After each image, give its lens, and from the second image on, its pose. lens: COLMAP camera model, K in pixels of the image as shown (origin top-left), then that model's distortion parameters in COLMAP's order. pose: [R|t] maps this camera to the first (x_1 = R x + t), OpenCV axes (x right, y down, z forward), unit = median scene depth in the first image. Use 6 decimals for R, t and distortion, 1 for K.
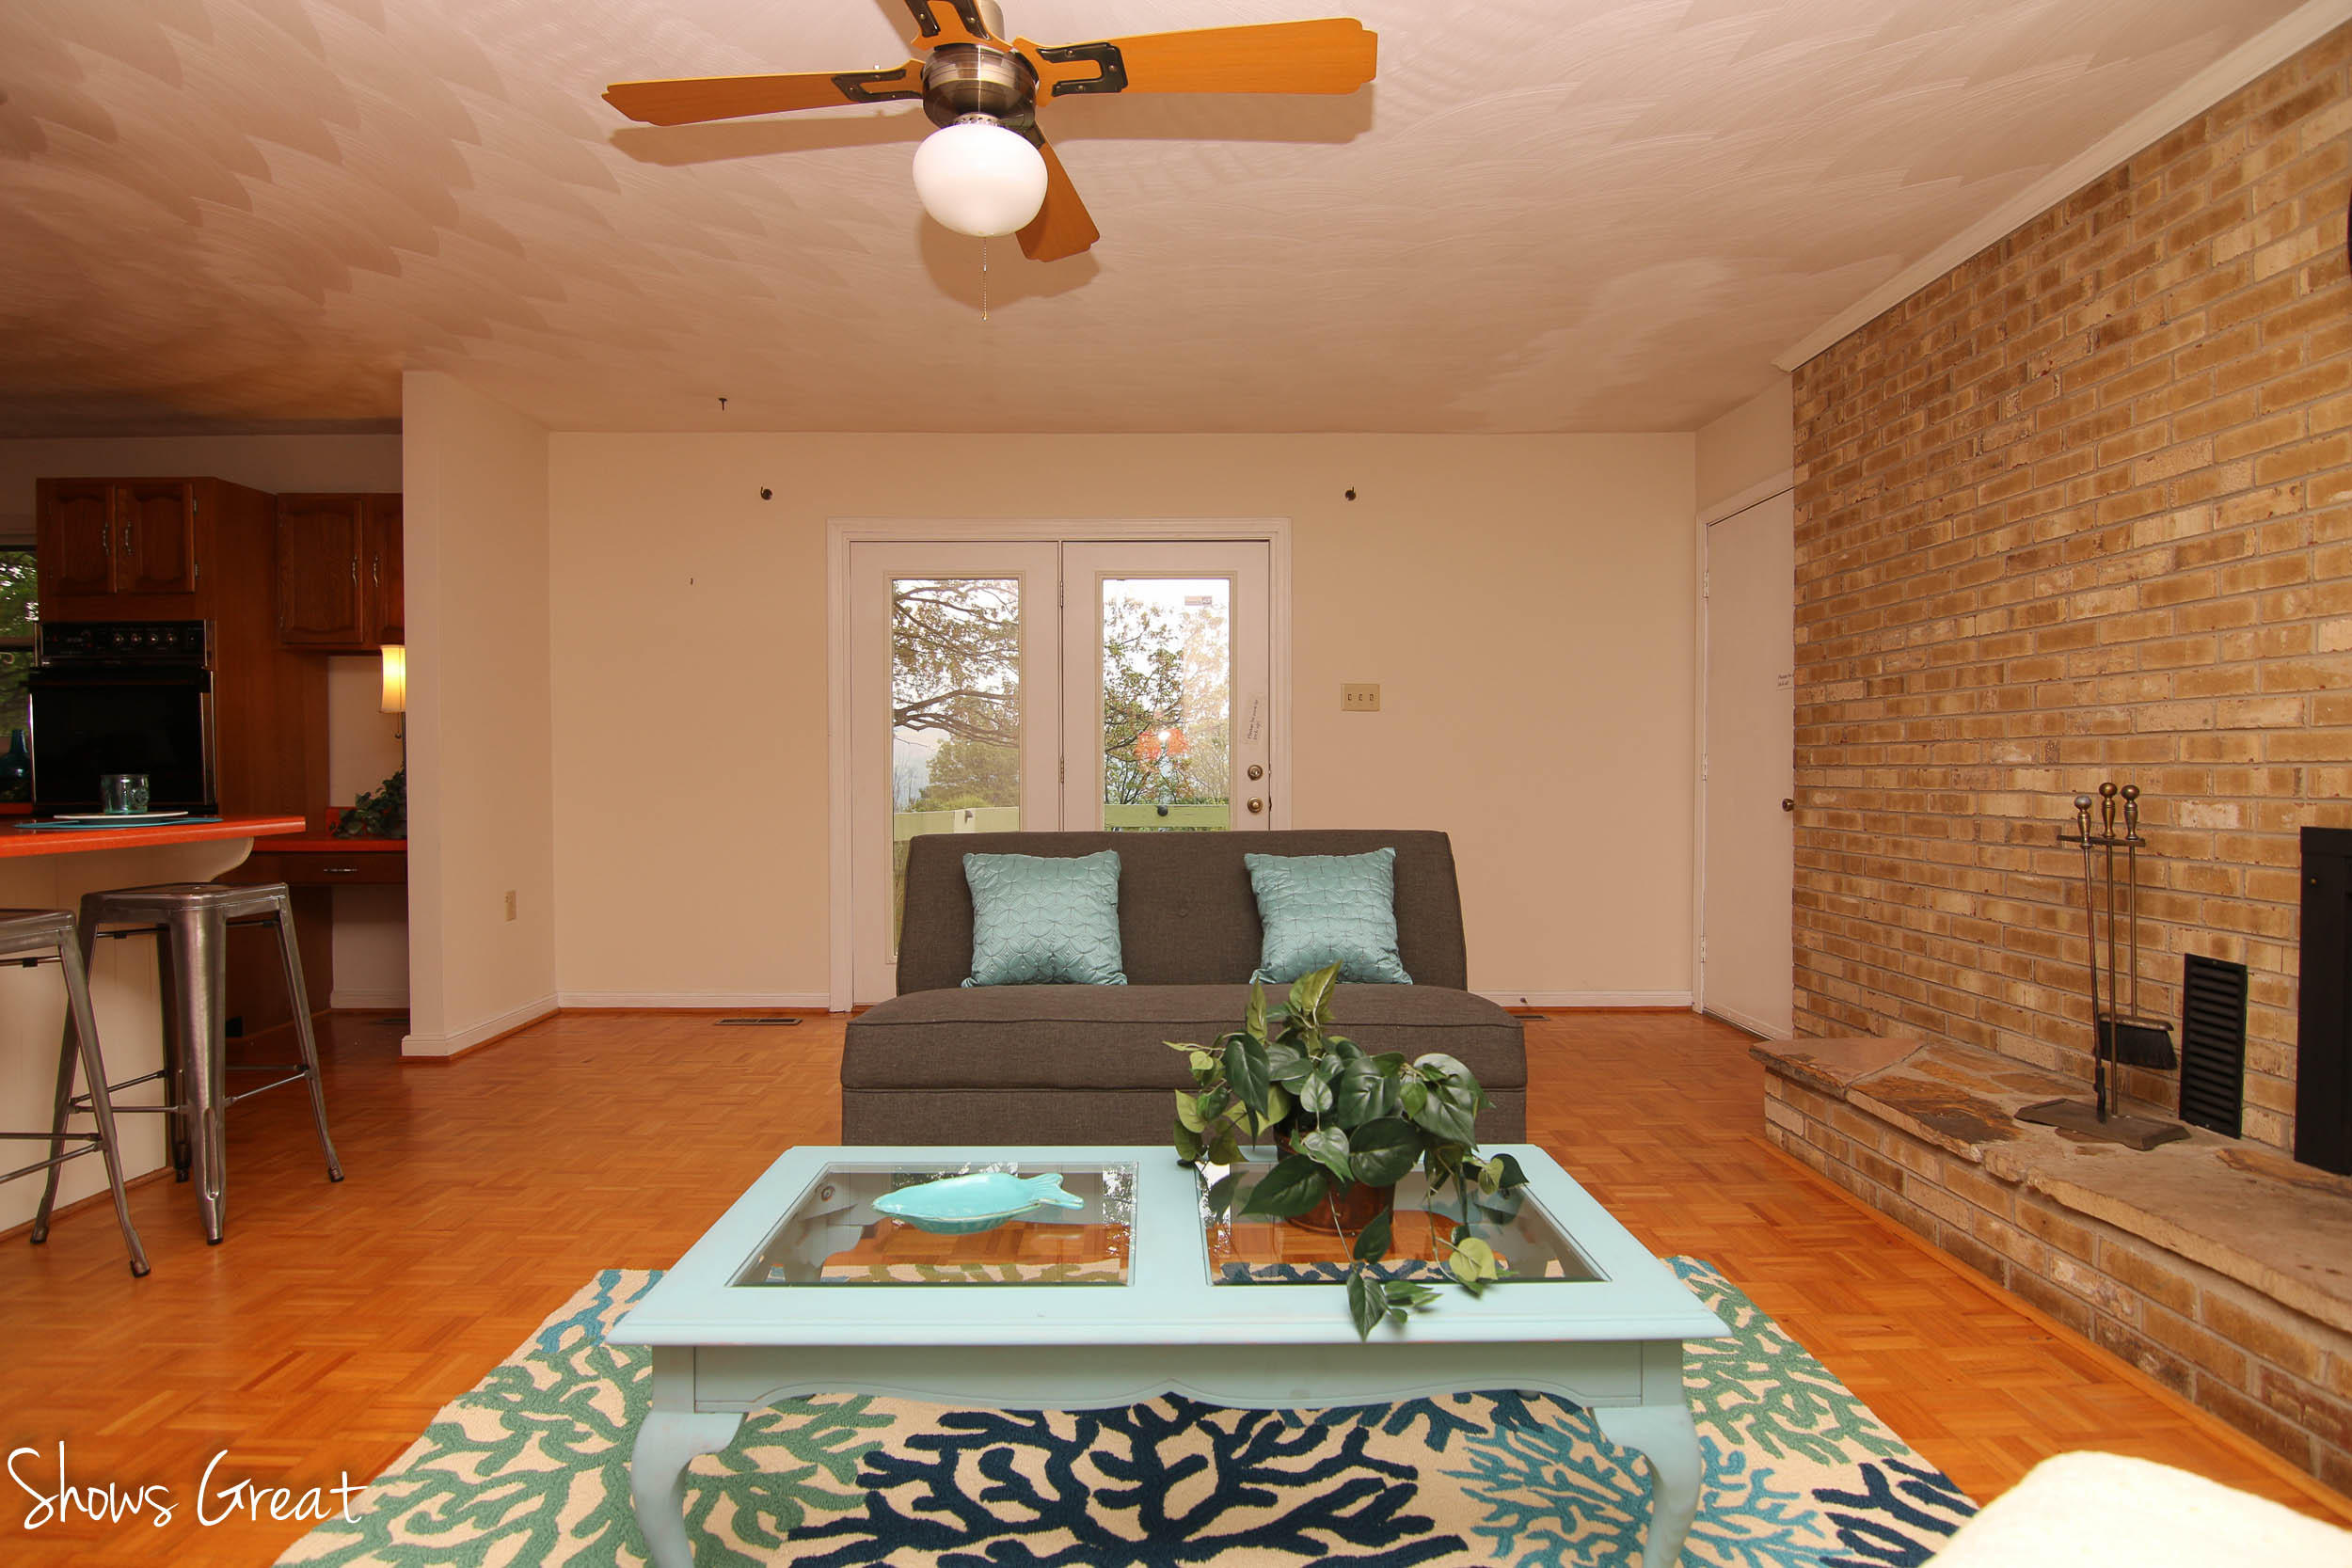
lens RADIAL K [[1187.5, 0, 1162.8], [0, 1187.5, 777.7], [0, 0, 1]] dist [-0.006247, -0.010322]
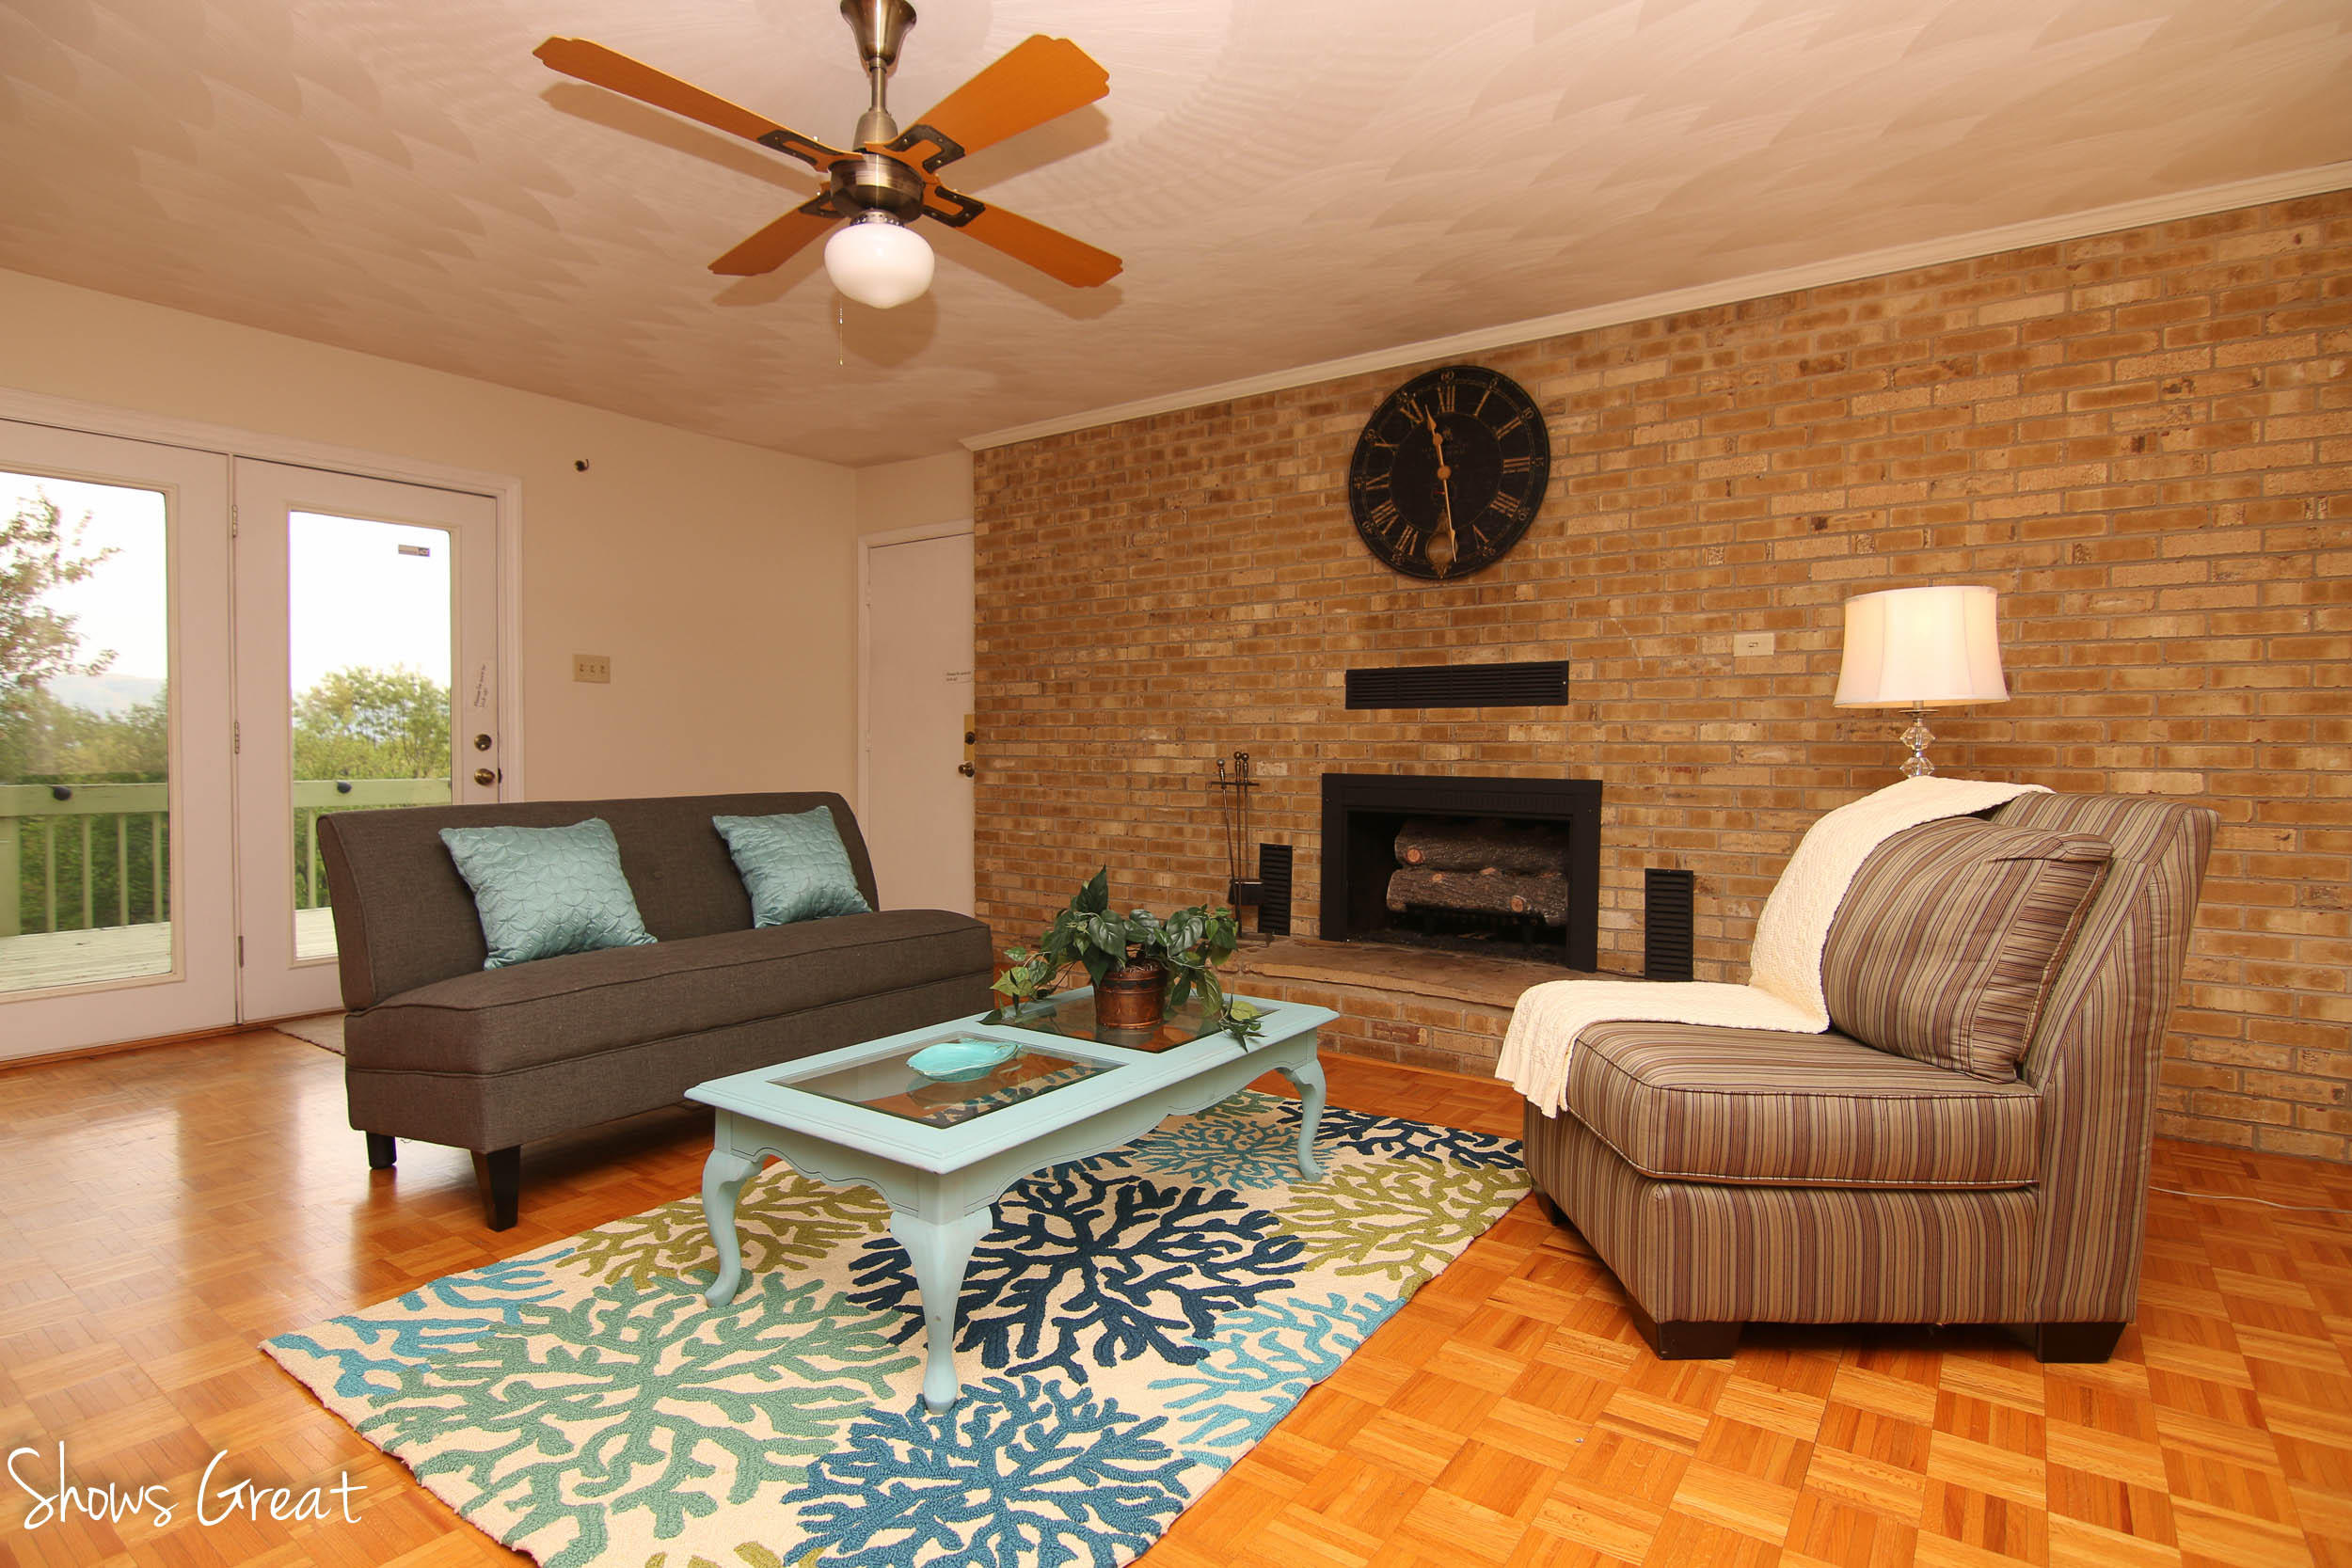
lens RADIAL K [[1187.5, 0, 1168.1], [0, 1187.5, 780.3], [0, 0, 1]] dist [-0.006247, -0.010322]
pose [[0.585699, -0.018315, 0.810322, -0.663116], [-0.001675, 0.999715, 0.023806, 0.004482], [-0.810527, -0.015300, 0.585502, 0.015204]]
